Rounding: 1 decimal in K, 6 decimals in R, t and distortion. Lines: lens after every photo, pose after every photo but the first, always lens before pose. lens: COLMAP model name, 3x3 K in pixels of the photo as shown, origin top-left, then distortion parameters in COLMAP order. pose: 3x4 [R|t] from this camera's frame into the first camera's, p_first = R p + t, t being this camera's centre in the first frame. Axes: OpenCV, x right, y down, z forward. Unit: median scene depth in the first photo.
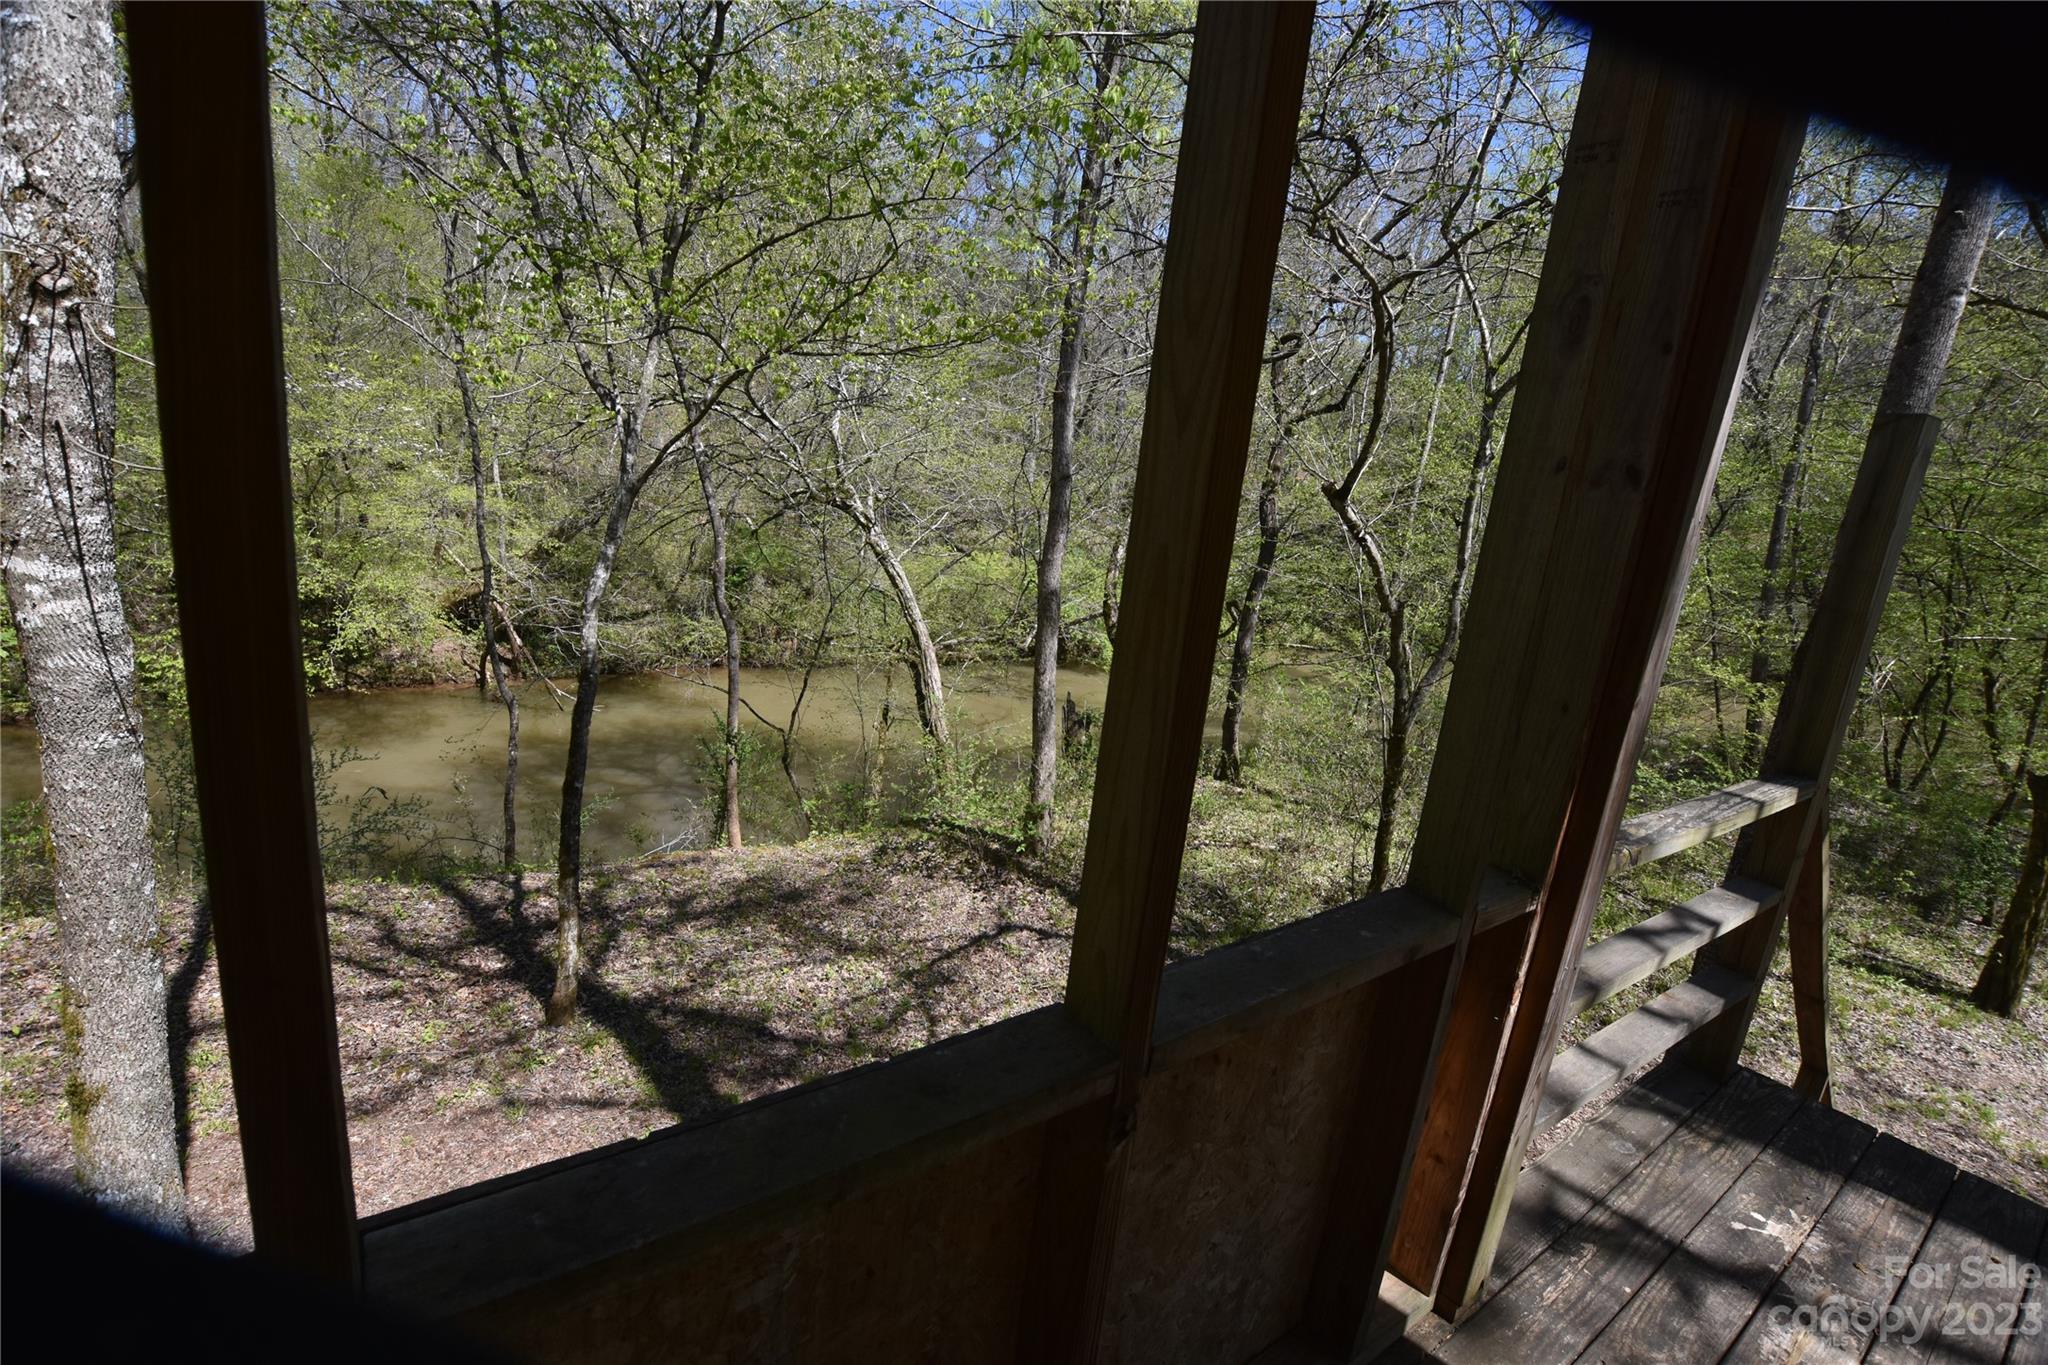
lens RADIAL K [[901.1, 0, 1033.5], [0, 901.1, 693.9], [0, 0, 1]] dist [-0.035893, 0.006356]
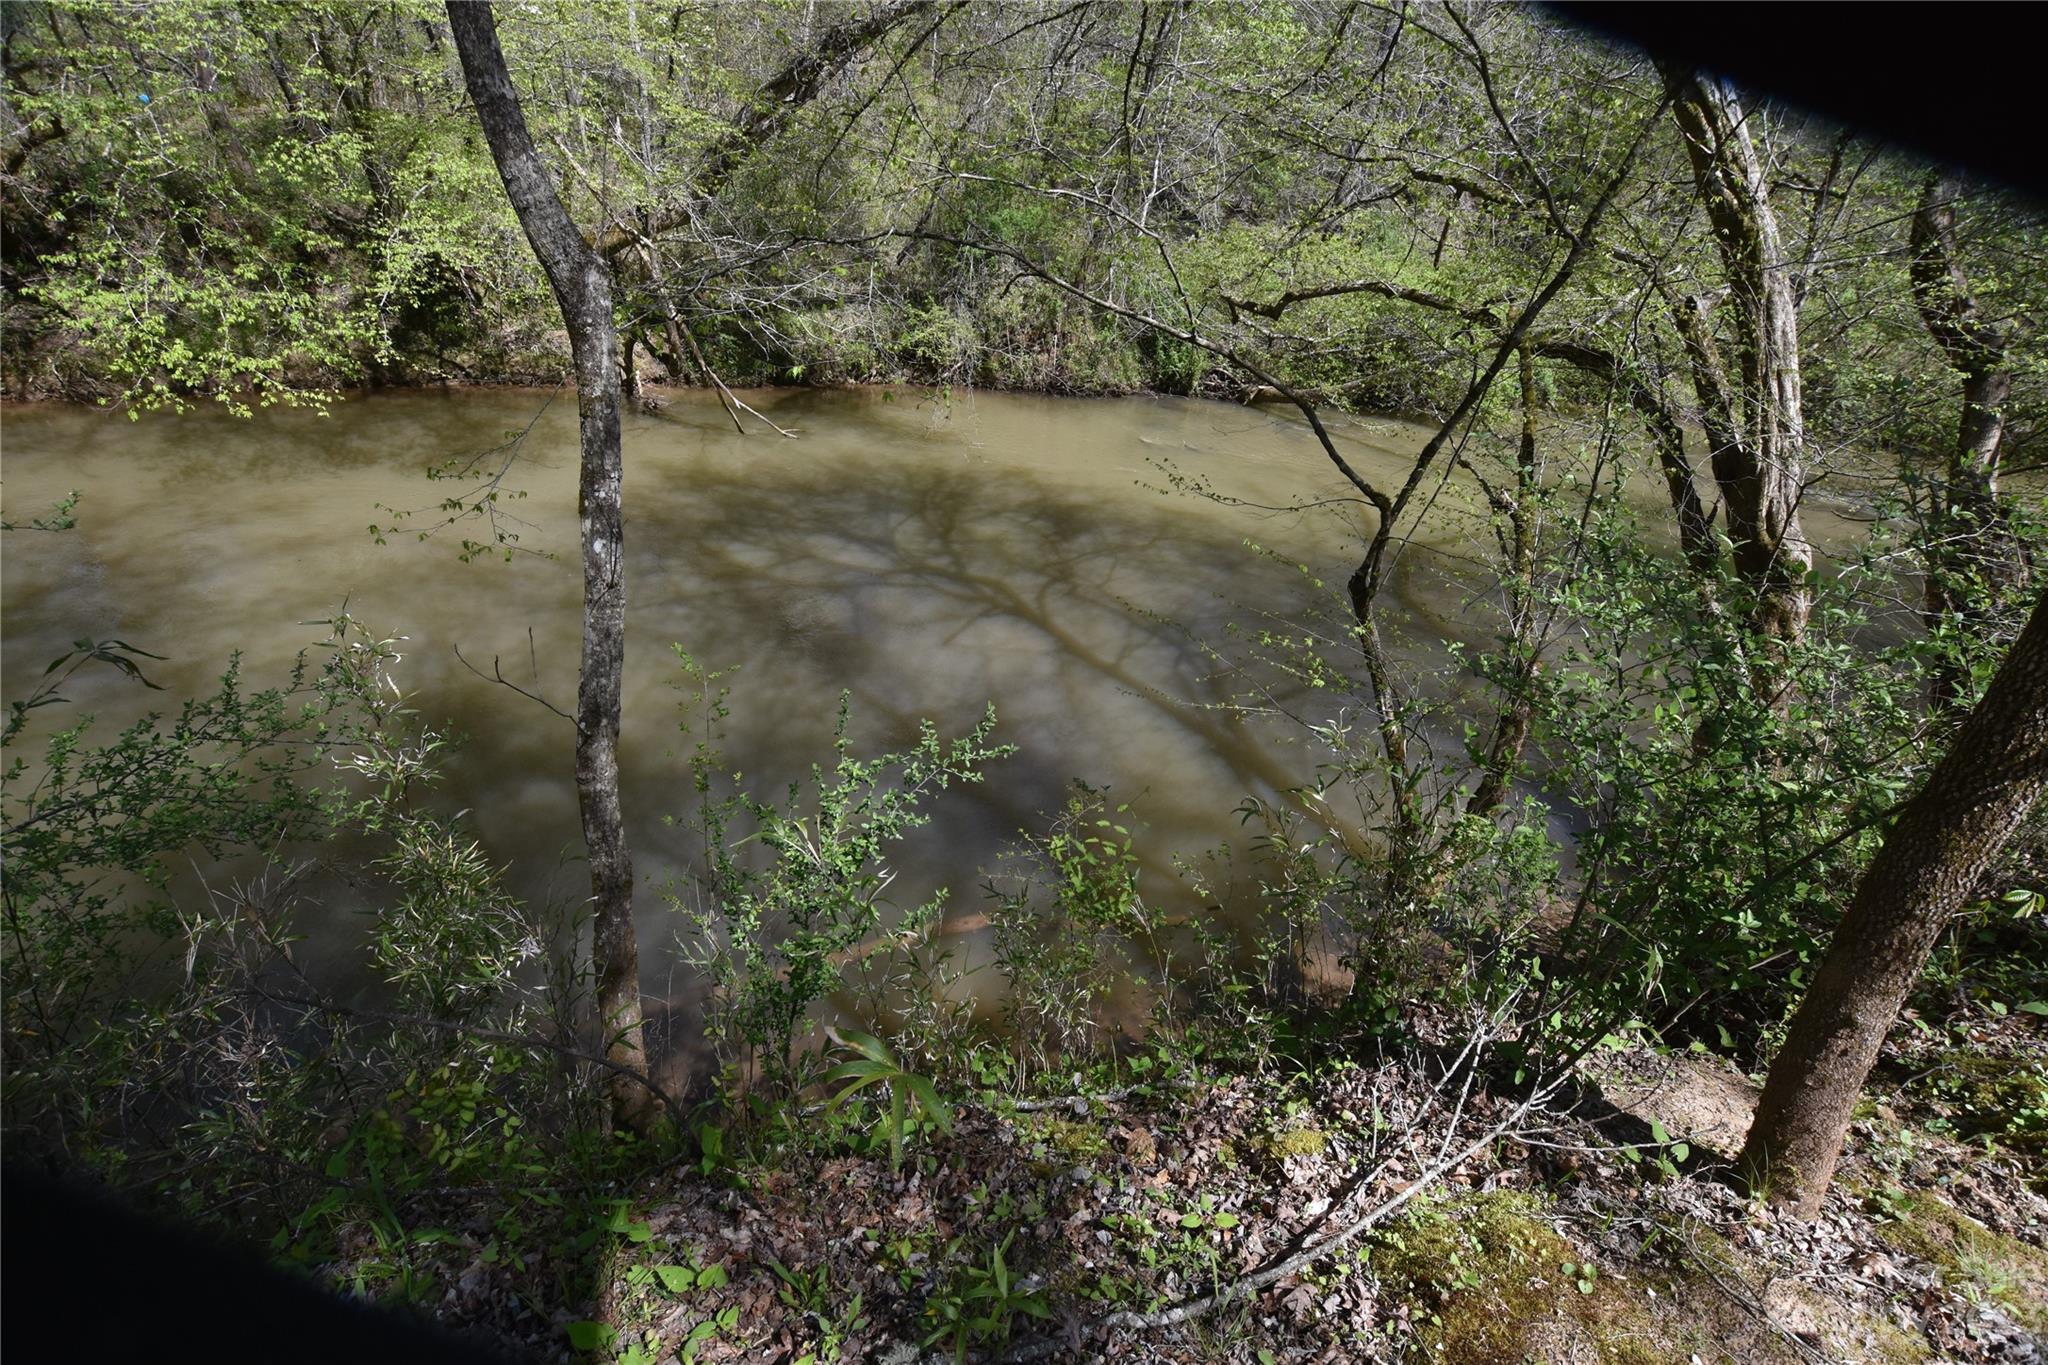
lens RADIAL K [[901.1, 0, 1033.5], [0, 901.1, 693.9], [0, 0, 1]] dist [-0.035893, 0.006356]
pose [[0.983424, 0.104802, -0.147964, -0.497503], [-0.062984, 0.962671, 0.263243, 0.040118], [0.170029, -0.249560, 0.953315, 0.900537]]
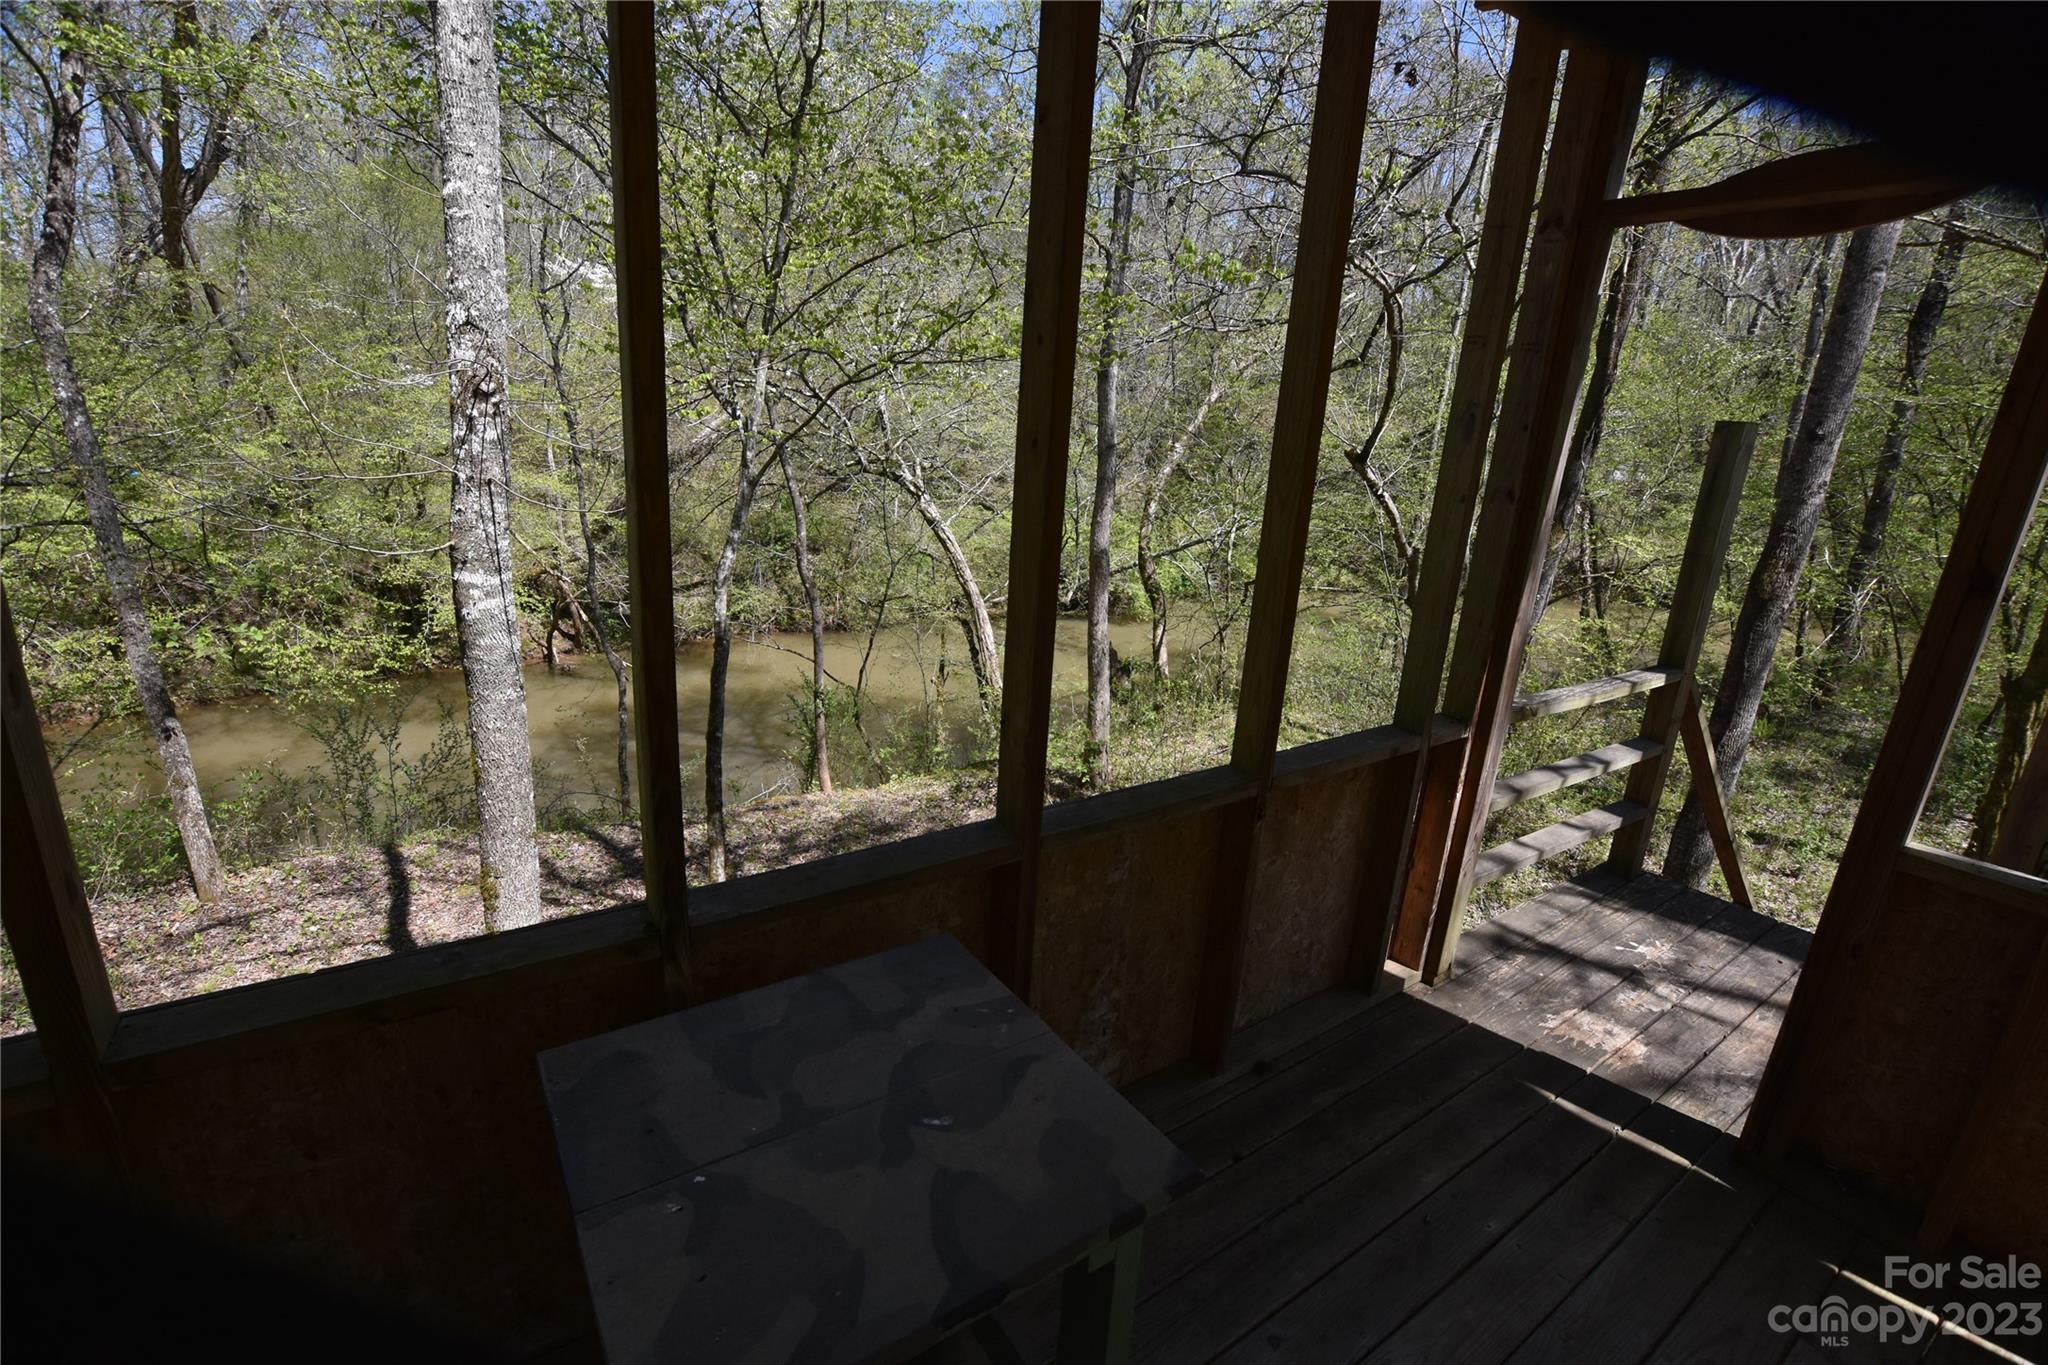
lens RADIAL K [[901.1, 0, 1033.5], [0, 901.1, 693.9], [0, 0, 1]] dist [-0.035893, 0.006356]
pose [[0.998679, -0.040974, -0.031015, -0.036545], [0.042496, 0.997838, 0.050126, 0.004009], [0.028894, -0.051378, 0.998261, -0.119024]]
